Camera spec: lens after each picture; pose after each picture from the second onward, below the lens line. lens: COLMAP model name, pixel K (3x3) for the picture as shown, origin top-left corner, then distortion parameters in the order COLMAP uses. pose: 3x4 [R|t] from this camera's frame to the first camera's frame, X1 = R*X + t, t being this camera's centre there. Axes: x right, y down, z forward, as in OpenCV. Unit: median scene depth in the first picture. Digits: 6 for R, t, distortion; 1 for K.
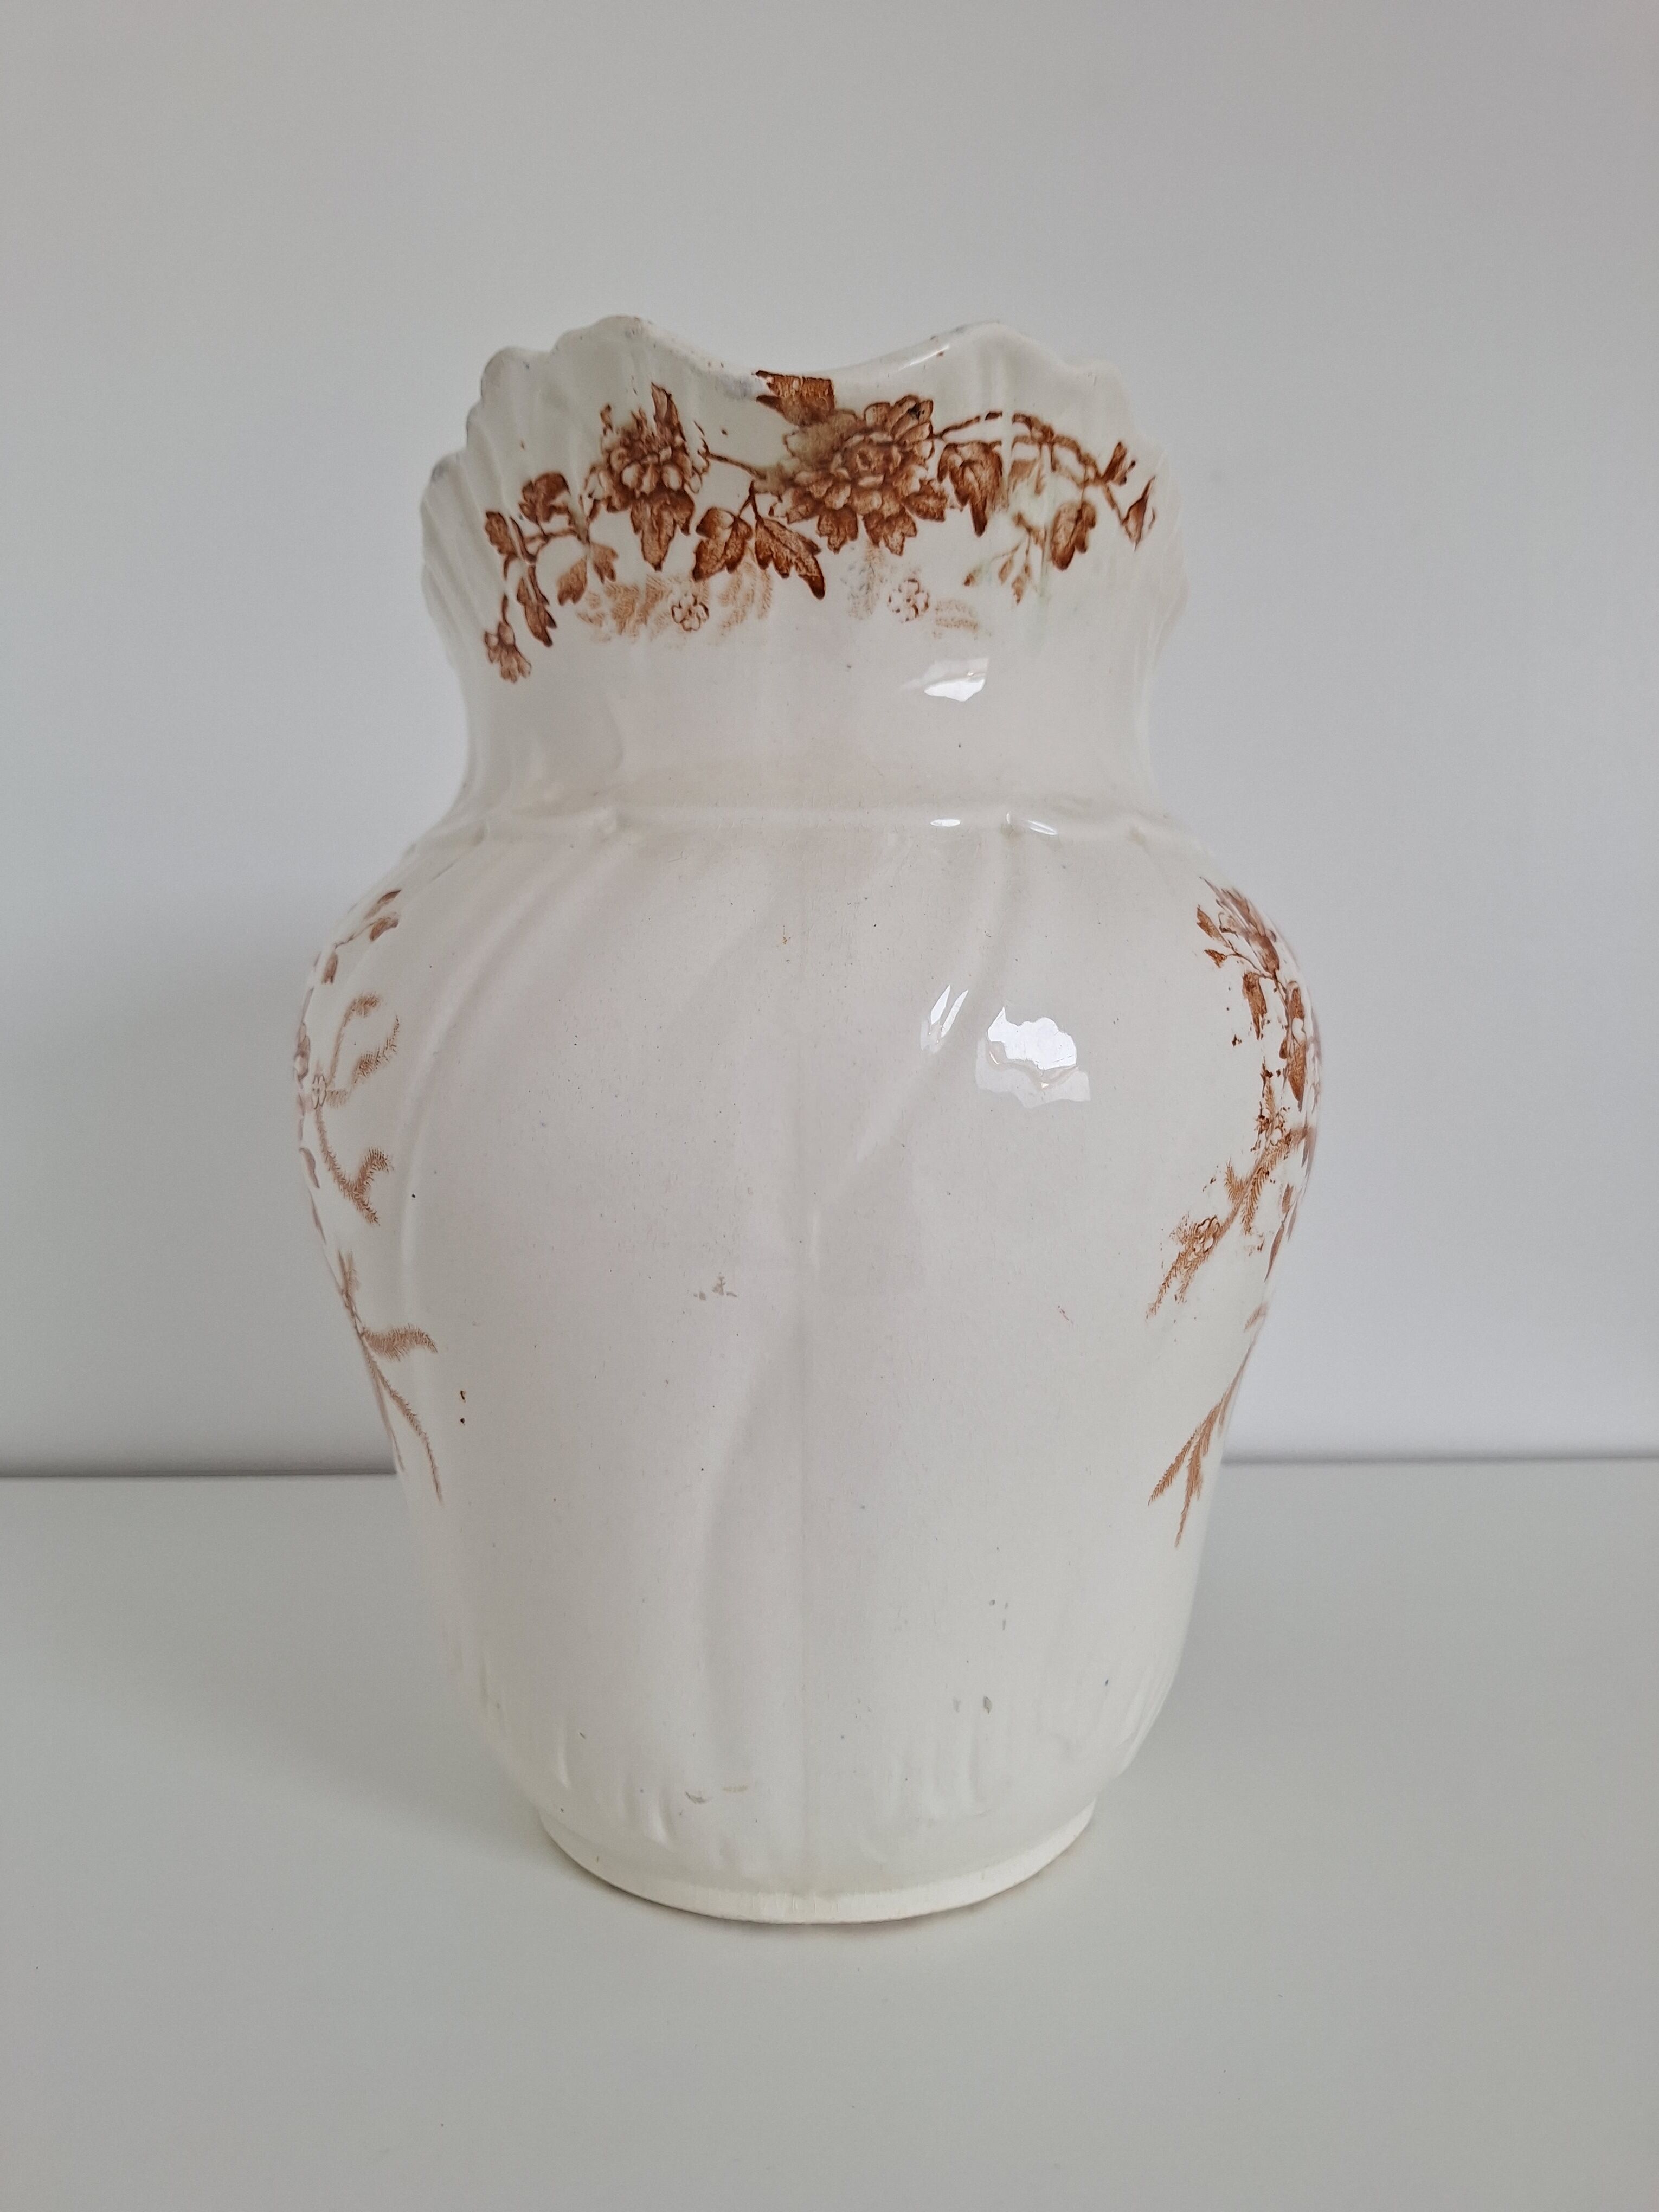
lens RADIAL K [[1595.9, 0, 837.4], [0, 1595.9, 1097.5], [0, 0, 1]] dist [0.083383, -0.079279]
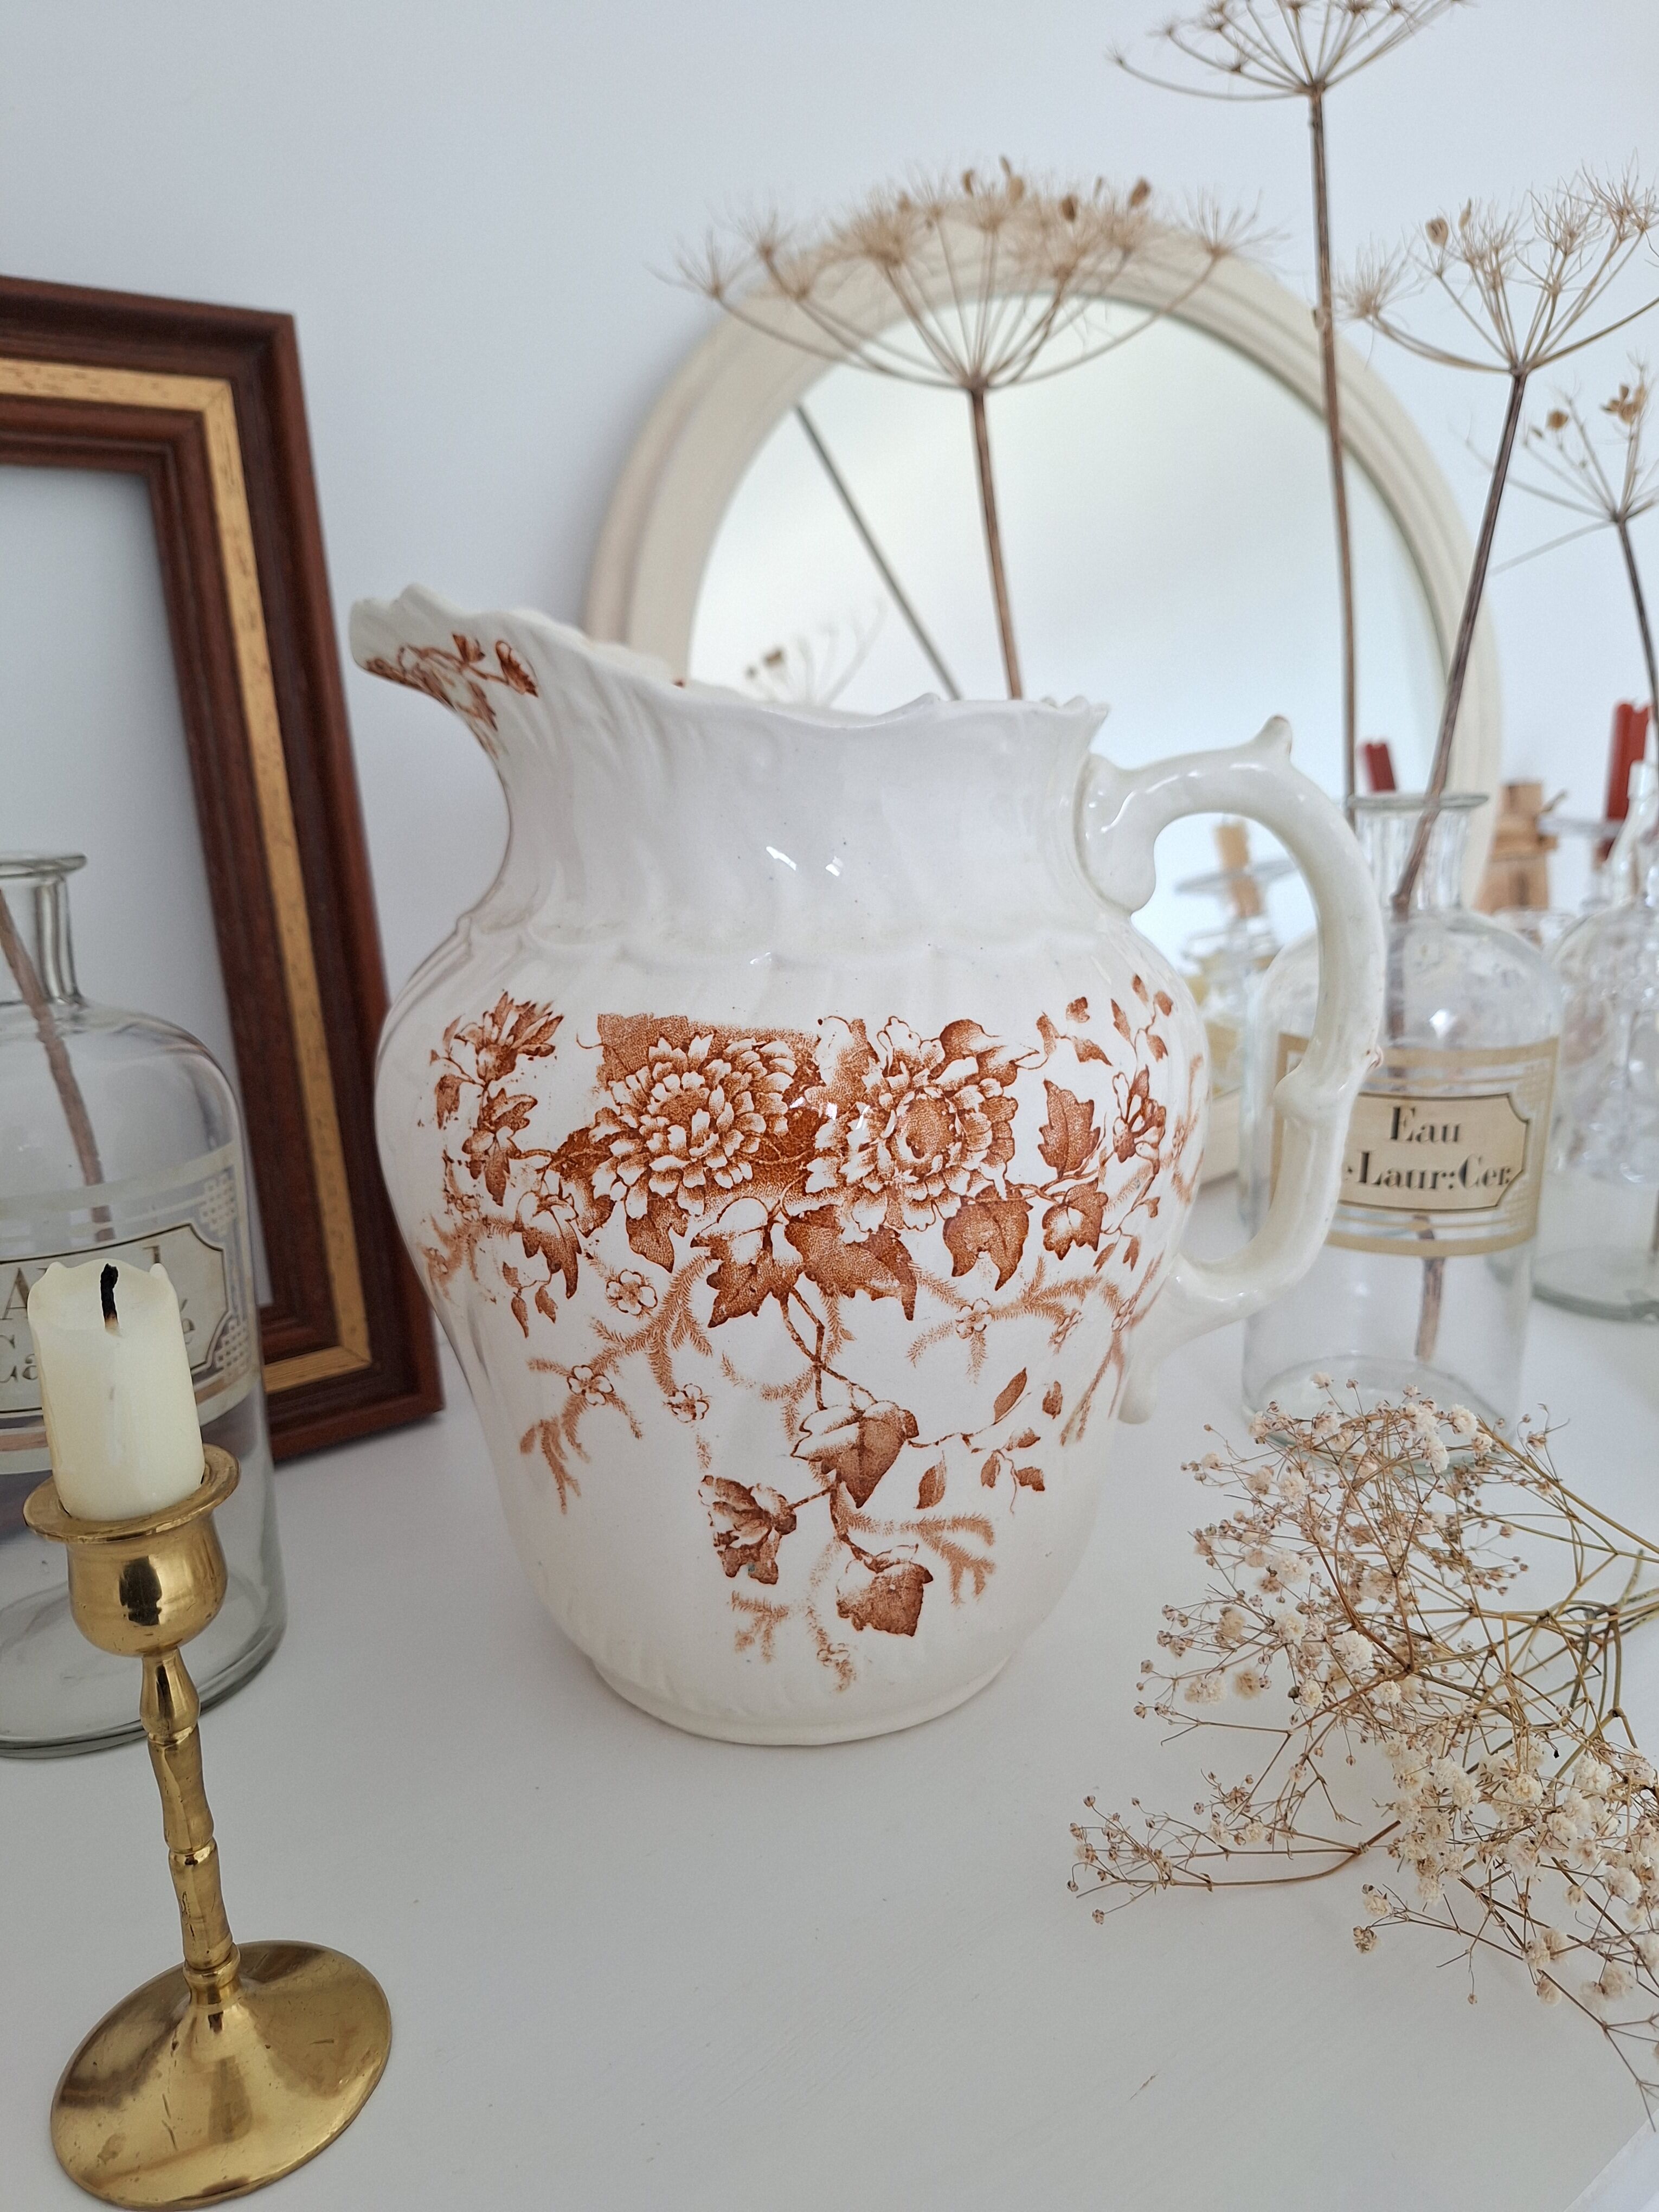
lens RADIAL K [[1528.3, 0, 849.7], [0, 1528.3, 1114.4], [0, 0, 1]] dist [0.187024, -0.306532]
pose [[-0.044315, 0.247925, -0.967765, 1.418057], [-0.039465, 0.967526, 0.249671, -0.362325], [0.998238, 0.049257, -0.033092, 1.370559]]
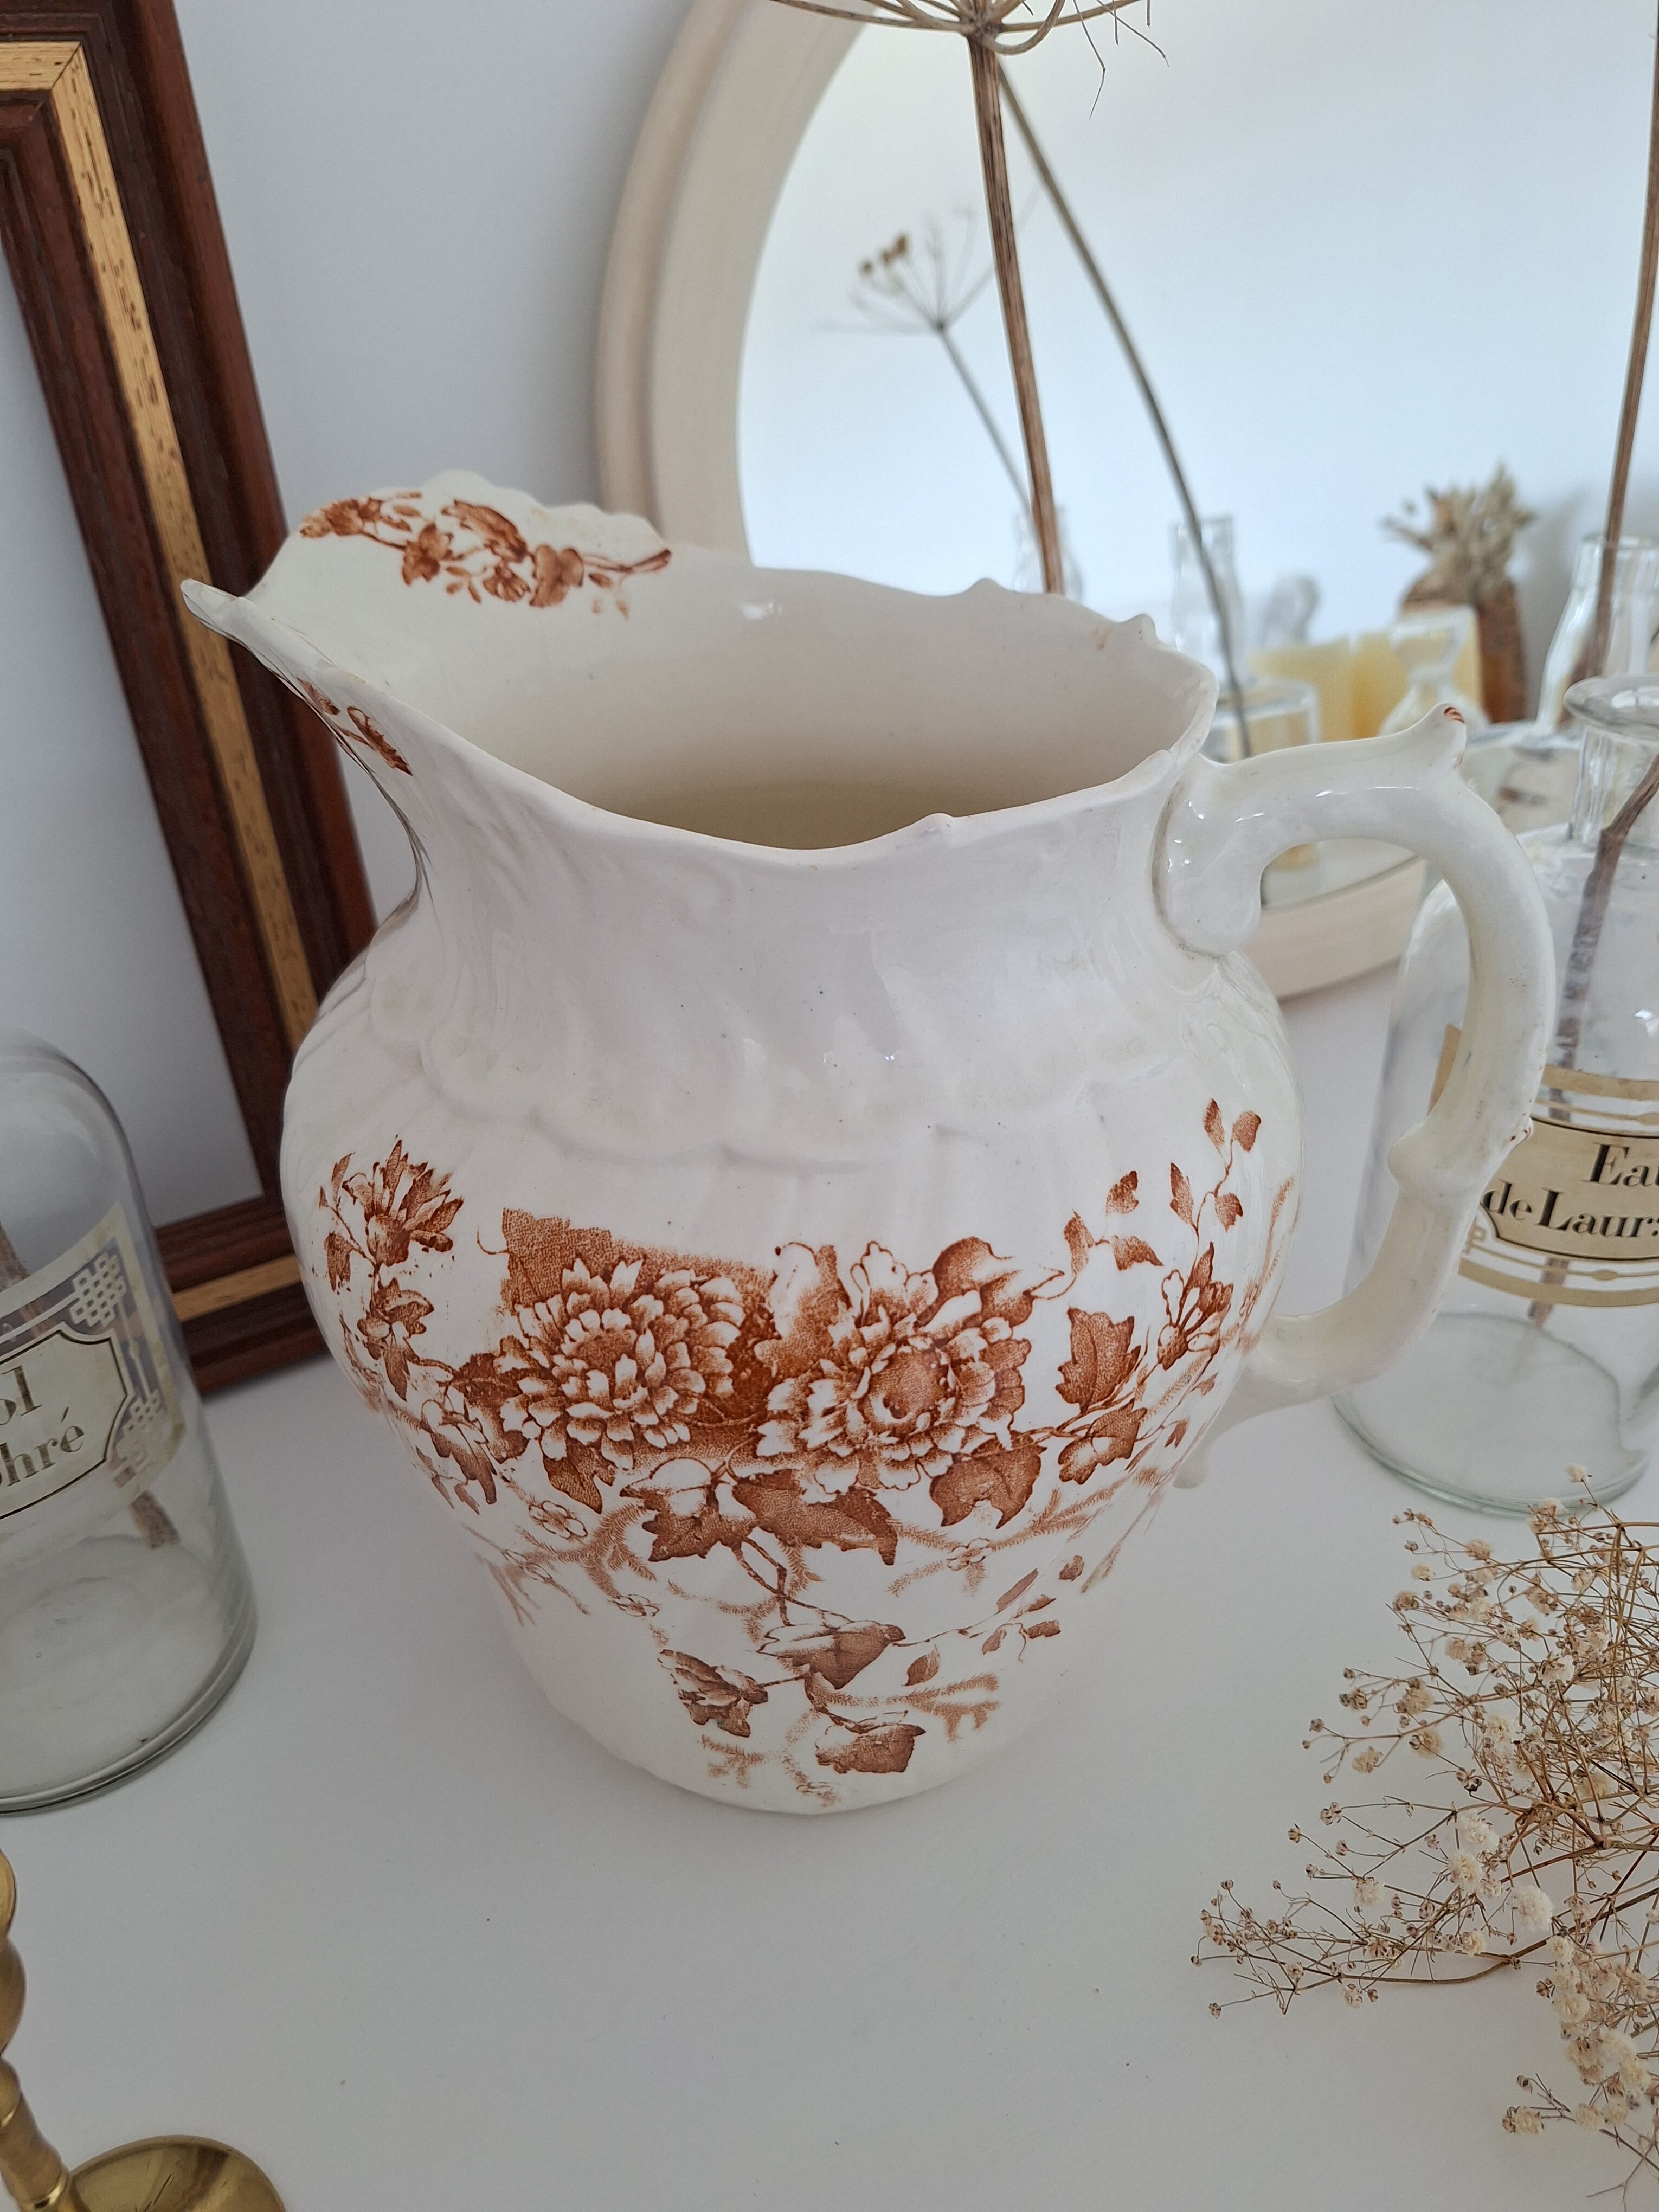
lens RADIAL K [[1528.3, 0, 849.7], [0, 1528.3, 1114.4], [0, 0, 1]] dist [0.187024, -0.306532]
pose [[-0.128726, 0.526877, -0.840137, 1.004736], [-0.035870, 0.844157, 0.534895, -0.681007], [0.991031, 0.098990, -0.089766, 1.419627]]
